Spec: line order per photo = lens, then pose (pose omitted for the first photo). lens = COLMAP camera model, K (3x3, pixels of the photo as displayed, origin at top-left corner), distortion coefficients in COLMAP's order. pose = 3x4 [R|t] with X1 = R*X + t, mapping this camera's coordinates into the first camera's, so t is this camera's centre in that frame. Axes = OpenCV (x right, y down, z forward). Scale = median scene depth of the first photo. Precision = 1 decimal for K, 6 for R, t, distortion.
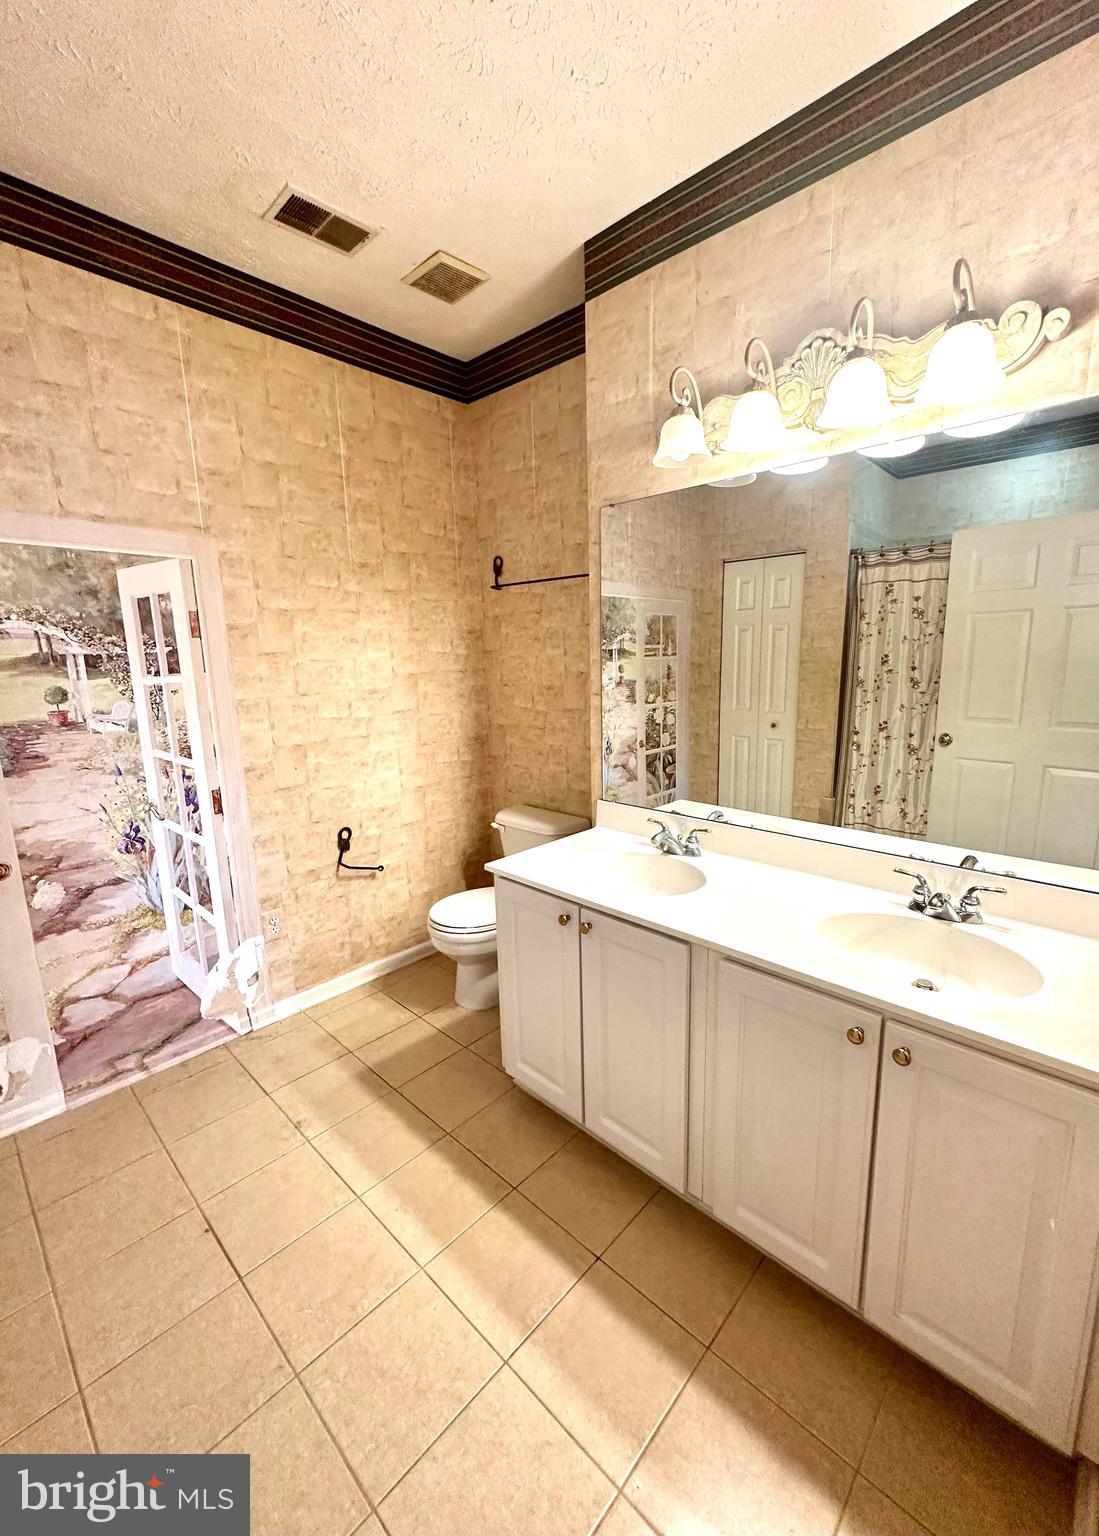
lens RADIAL K [[630.9, 0, 554.4], [0, 630.9, 775.0], [0, 0, 1]] dist [-0.001746, -0.000028]
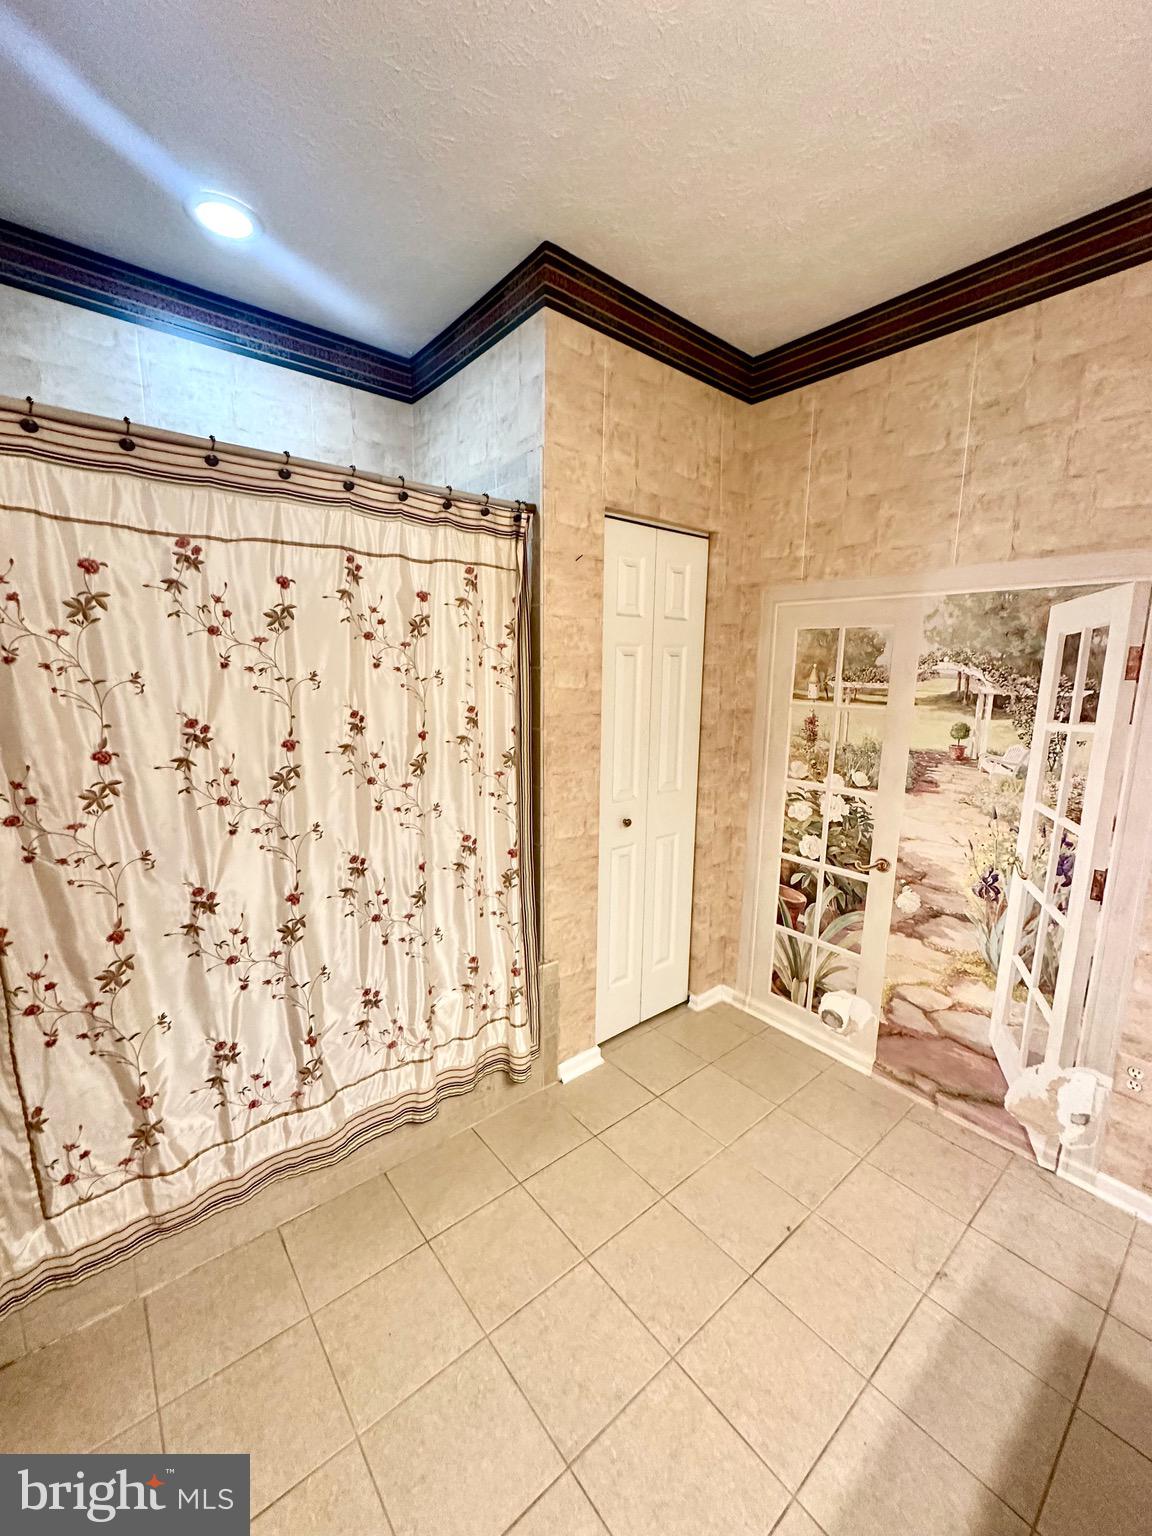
lens RADIAL K [[615.3, 0, 584.3], [0, 615.3, 766.8], [0, 0, 1]] dist [-0.003985, 0.000862]
pose [[-0.128071, 0.175019, -0.976200, 0.296284], [-0.192968, 0.961097, 0.197627, -0.139612], [0.972811, 0.213685, -0.089315, 0.448710]]
